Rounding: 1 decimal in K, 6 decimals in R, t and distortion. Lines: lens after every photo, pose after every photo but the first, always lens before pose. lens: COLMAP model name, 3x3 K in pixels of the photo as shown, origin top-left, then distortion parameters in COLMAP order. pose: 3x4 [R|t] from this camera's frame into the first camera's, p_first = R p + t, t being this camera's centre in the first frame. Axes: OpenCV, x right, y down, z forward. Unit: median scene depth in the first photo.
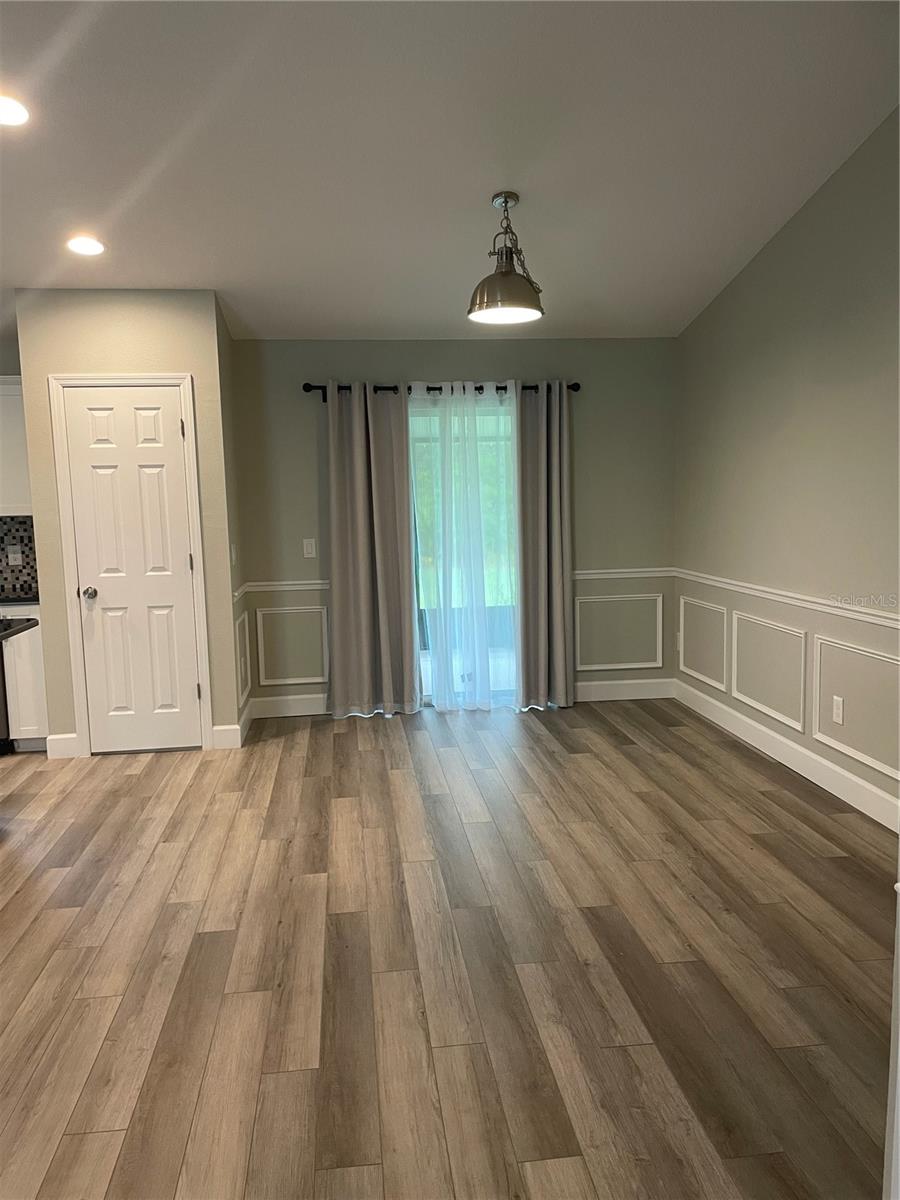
lens RADIAL K [[908.3, 0, 449.4], [0, 908.3, 596.7], [0, 0, 1]] dist [0.070772, -0.071292]
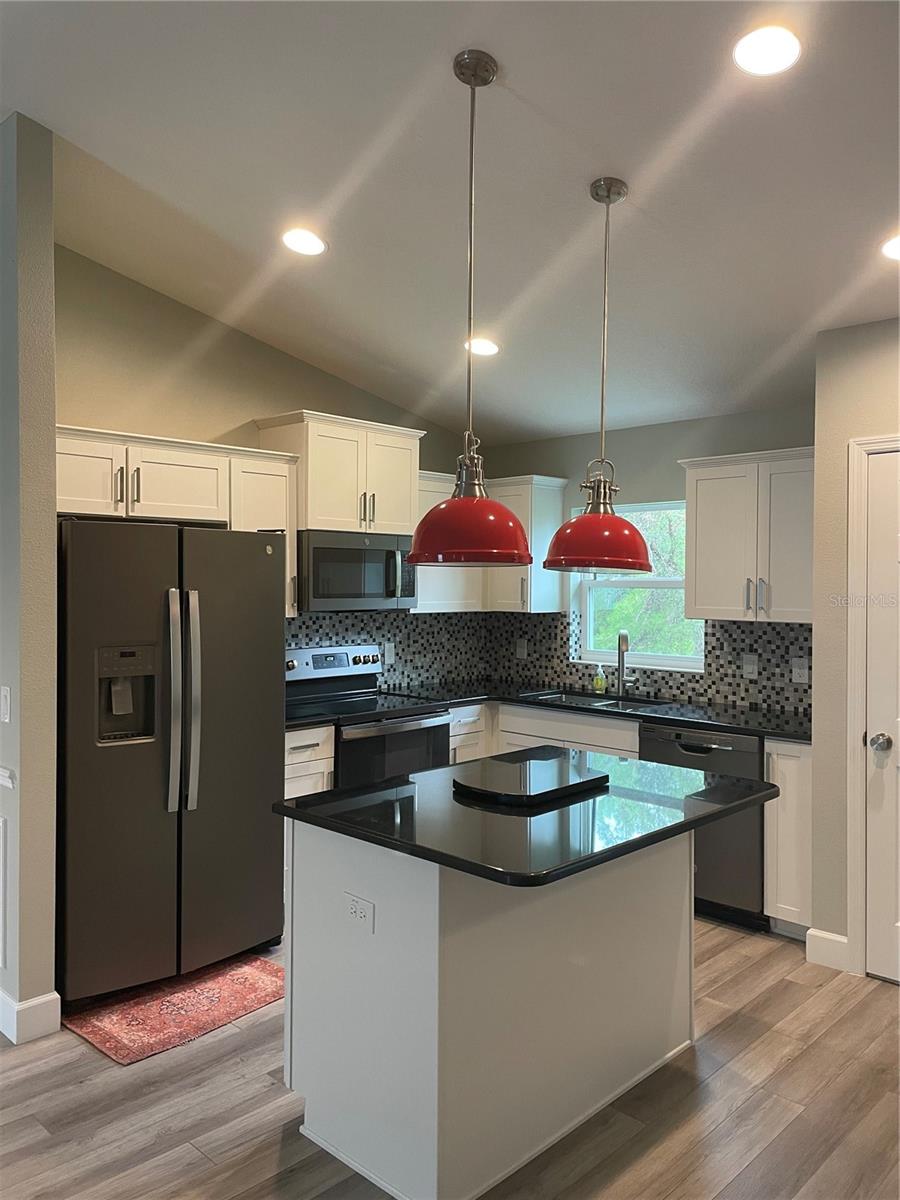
lens RADIAL K [[908.3, 0, 444.1], [0, 908.3, 598.1], [0, 0, 1]] dist [0.070772, -0.071292]
pose [[0.626320, 0.041753, -0.778447, -0.058802], [-0.101472, 0.994436, -0.028303, -0.058024], [0.772934, 0.096717, 0.627072, 0.286536]]
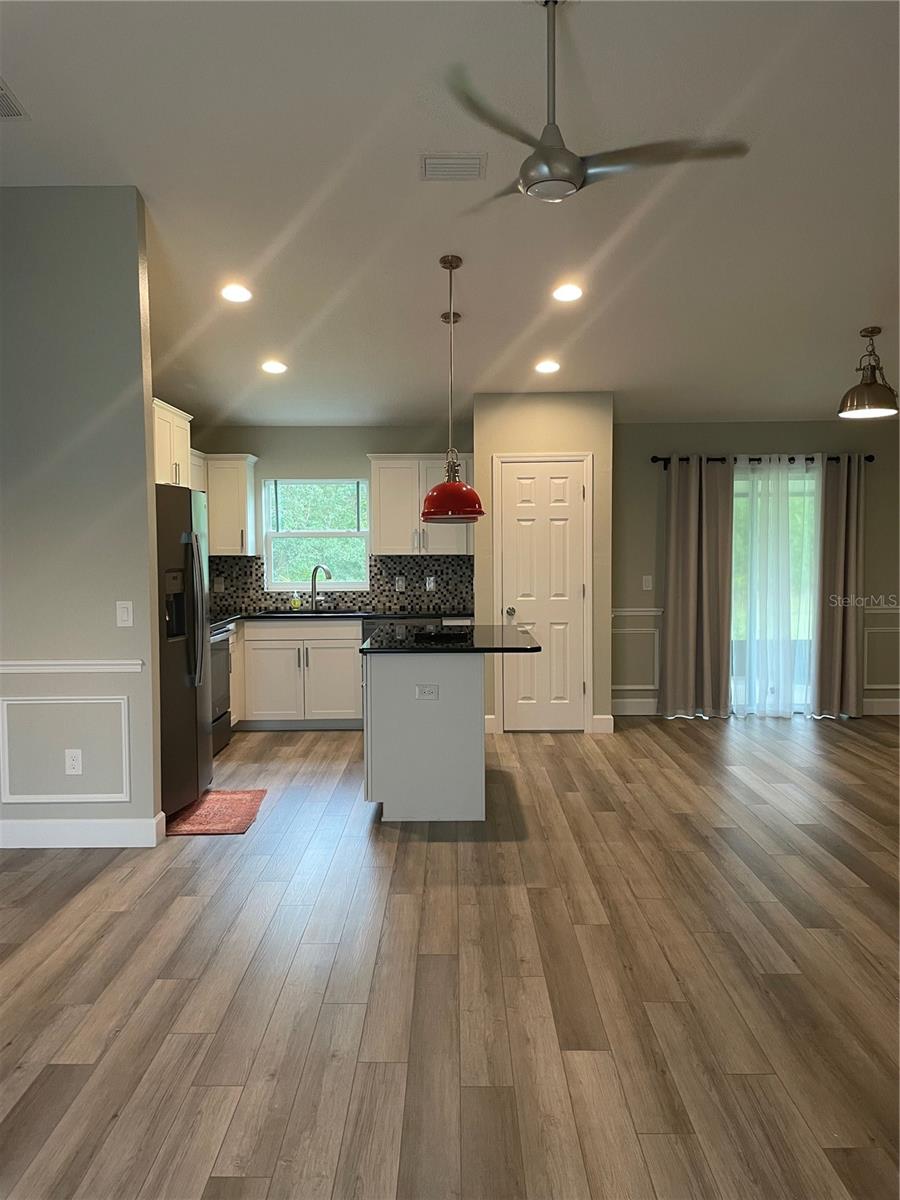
lens RADIAL K [[908.3, 0, 450.4], [0, 908.3, 590.7], [0, 0, 1]] dist [0.070772, -0.071292]
pose [[0.992420, 0.021876, -0.120931, -0.308348], [-0.028503, 0.998169, -0.053342, 0.038093], [0.119543, 0.056385, 0.991227, -0.337970]]
